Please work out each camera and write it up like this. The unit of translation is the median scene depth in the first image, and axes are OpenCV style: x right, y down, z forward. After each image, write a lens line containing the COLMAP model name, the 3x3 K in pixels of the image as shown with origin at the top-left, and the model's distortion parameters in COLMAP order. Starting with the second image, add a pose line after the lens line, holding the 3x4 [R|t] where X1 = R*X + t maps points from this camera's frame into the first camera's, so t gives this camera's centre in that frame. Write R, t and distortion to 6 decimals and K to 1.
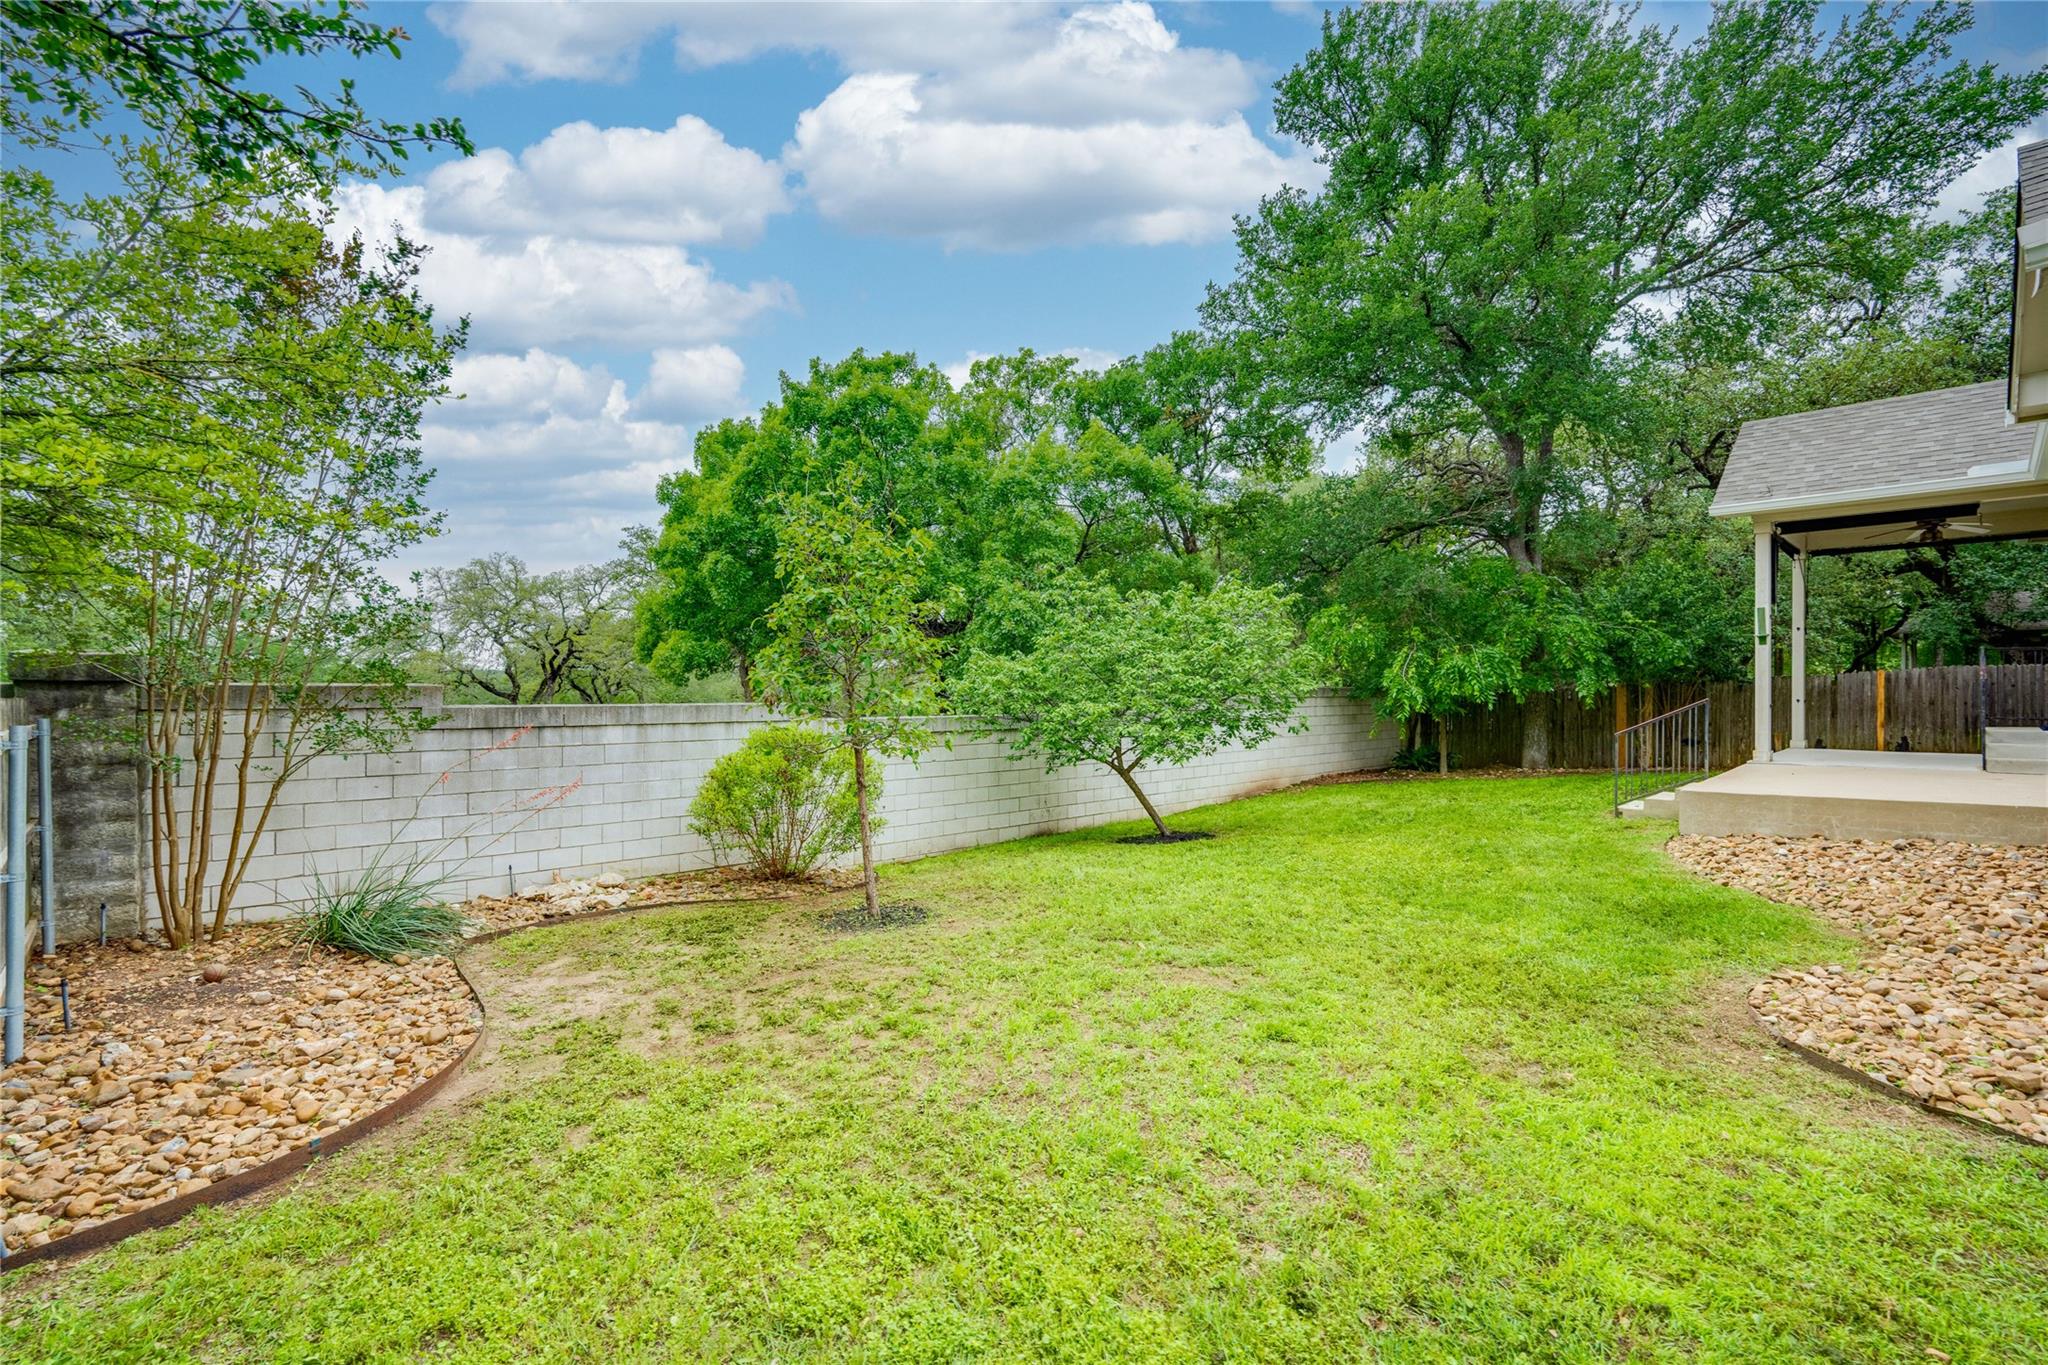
lens RADIAL K [[898.0, 0, 1034.2], [0, 898.0, 697.9], [0, 0, 1]] dist [0.000072, 0.000246]
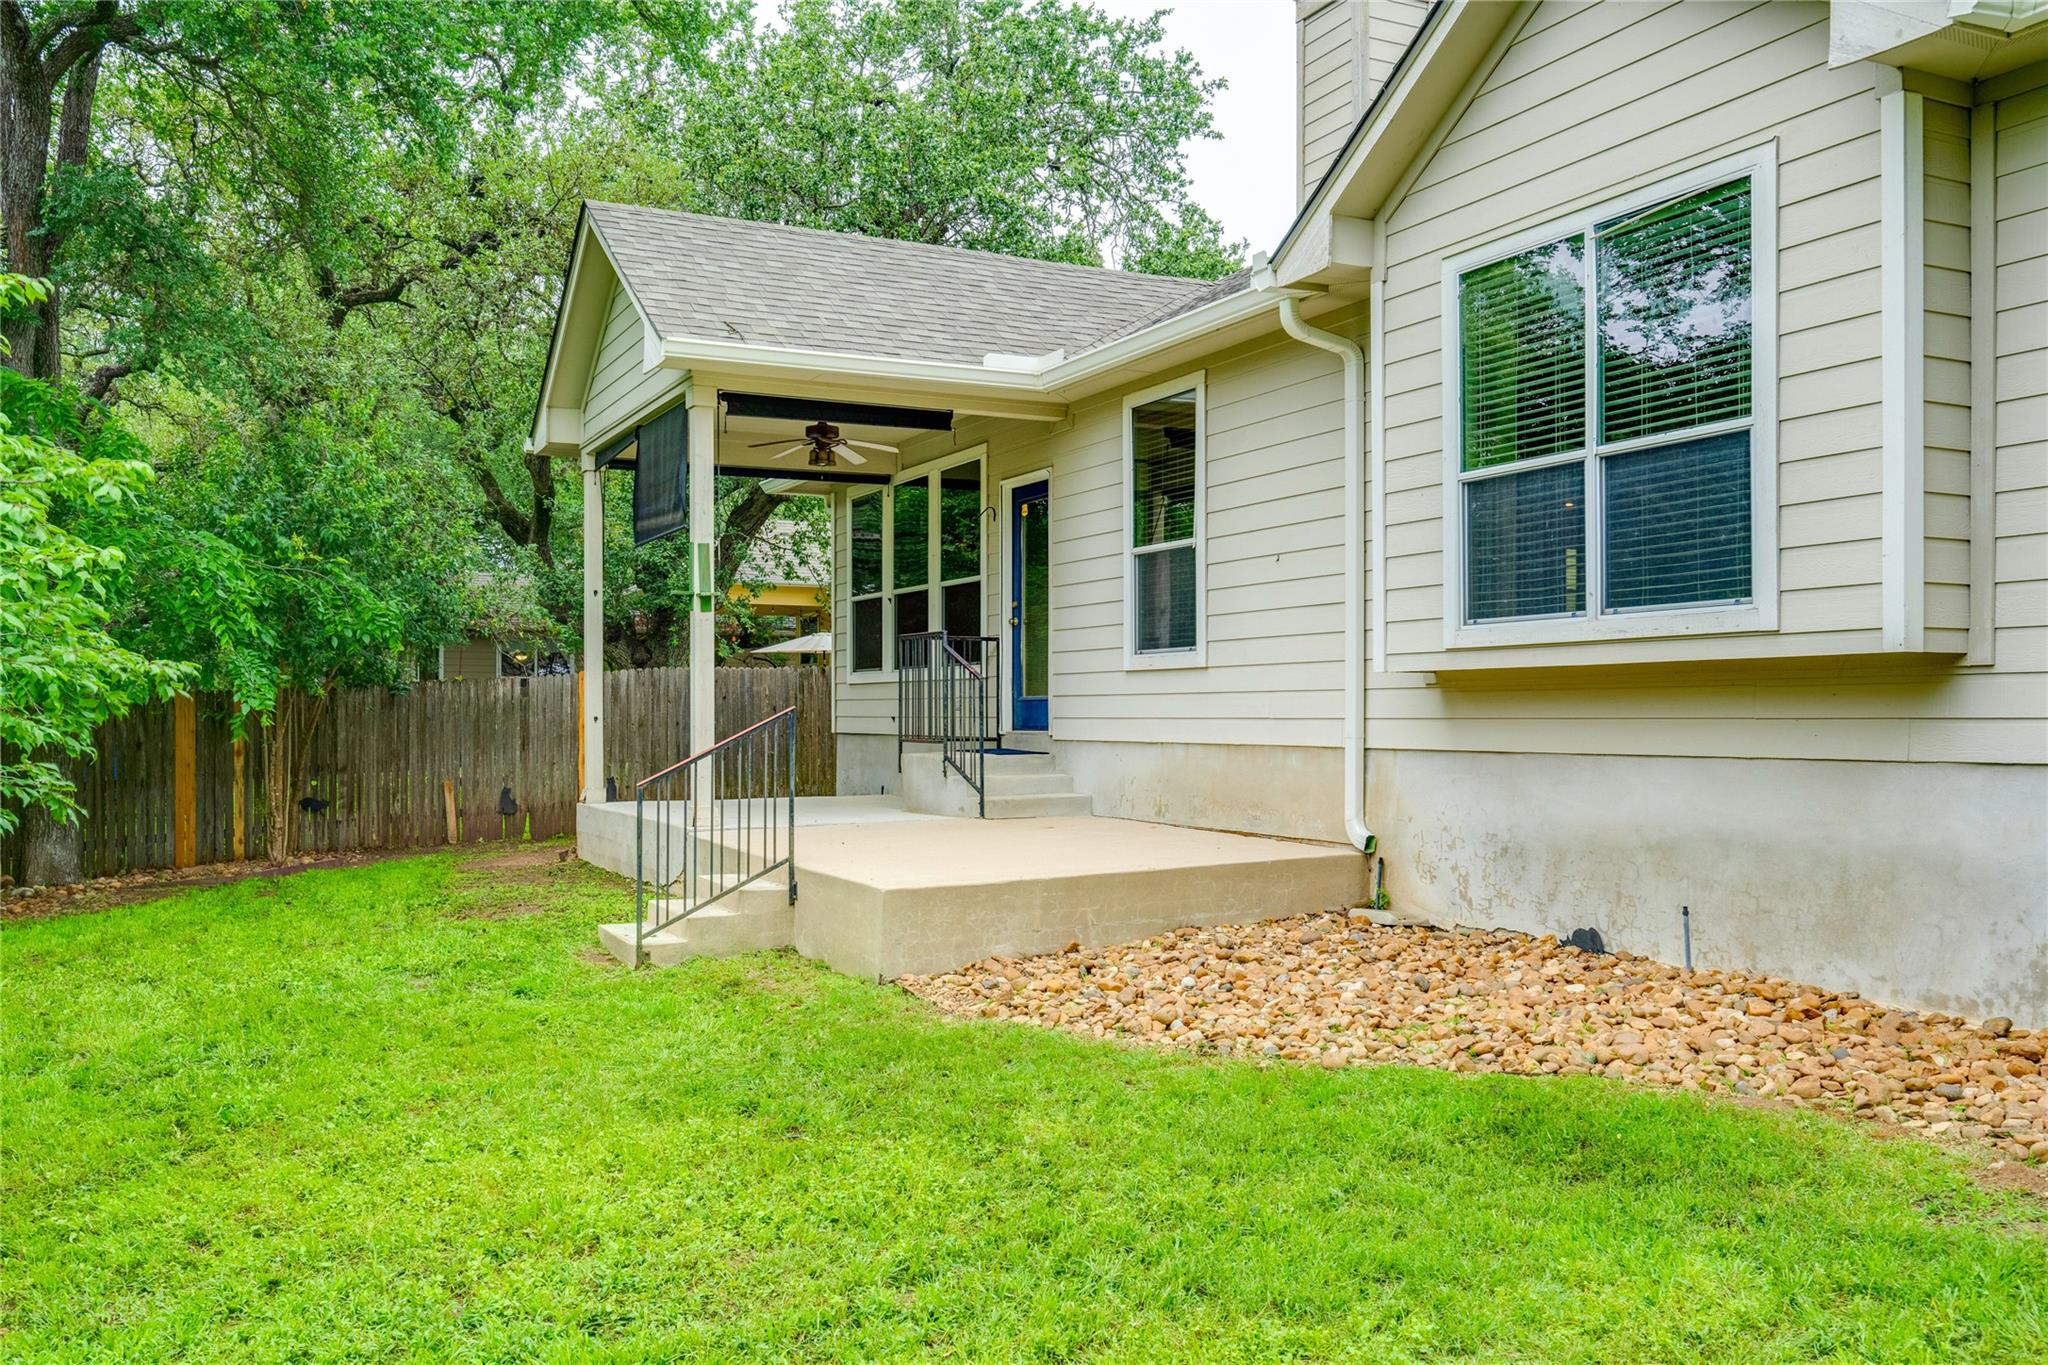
lens RADIAL K [[1692.5, 0, 973.0], [0, 1692.5, 726.9], [0, 0, 1]] dist [-0.001608, 0.011056]
pose [[0.317141, -0.006661, 0.948355, -0.087786], [0.011452, 0.999929, 0.003193, 0.007526], [-0.948309, 0.009848, 0.317195, 0.424598]]
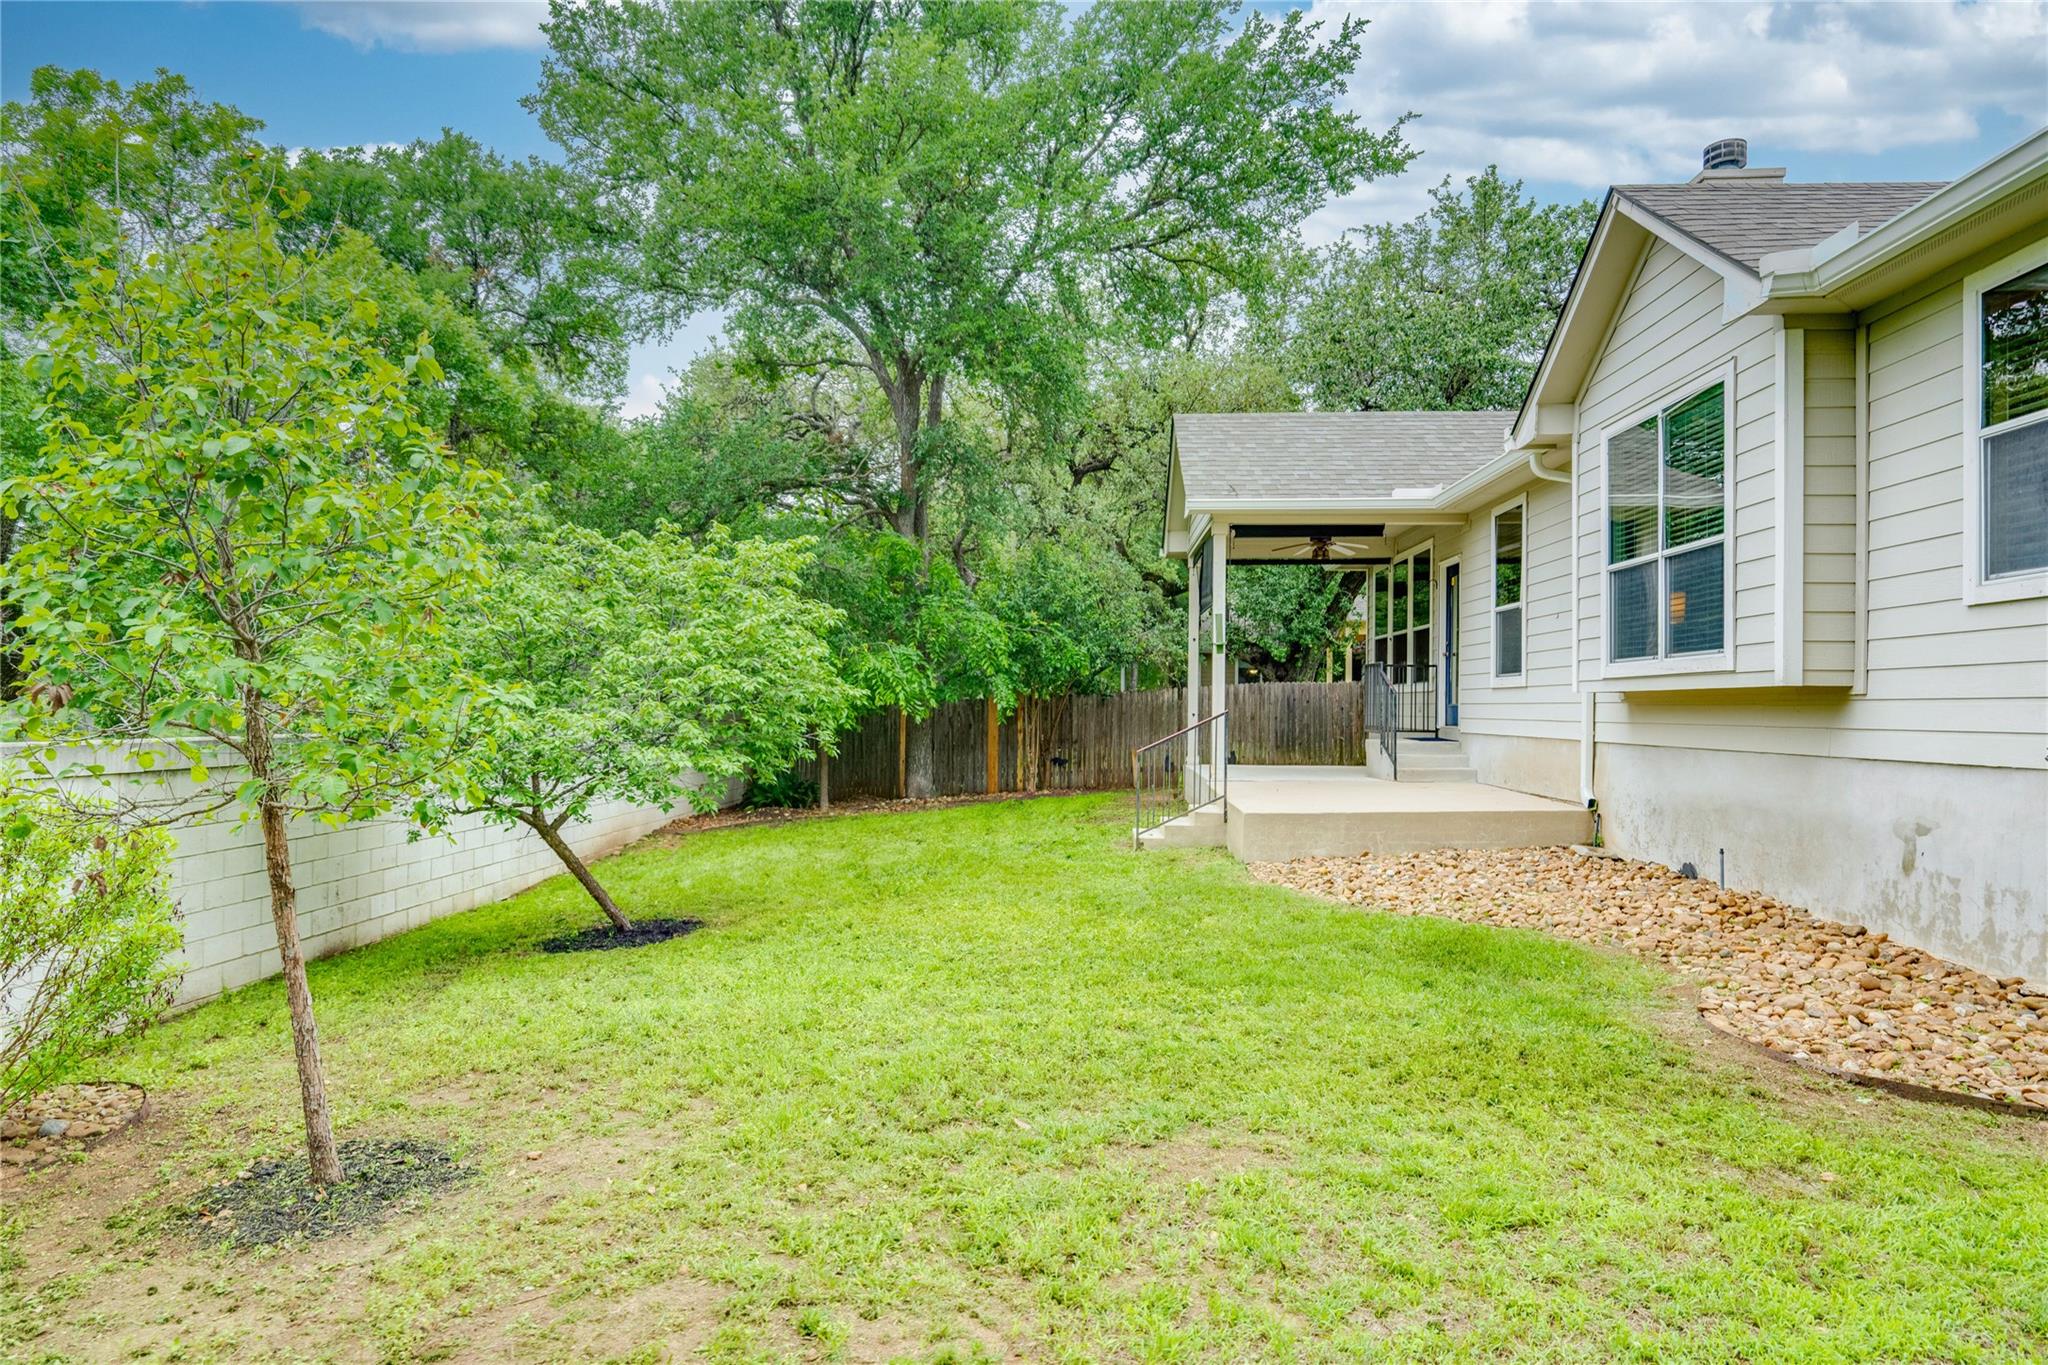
lens RADIAL K [[1214.6, 0, 963.3], [0, 1214.6, 704.9], [0, 0, 1]] dist [-0.004557, -0.001041]
pose [[0.760264, 0.008542, 0.649558, -0.169405], [-0.002929, 0.999948, -0.009722, 0.005869], [-0.649608, 0.005489, 0.760250, 0.174311]]
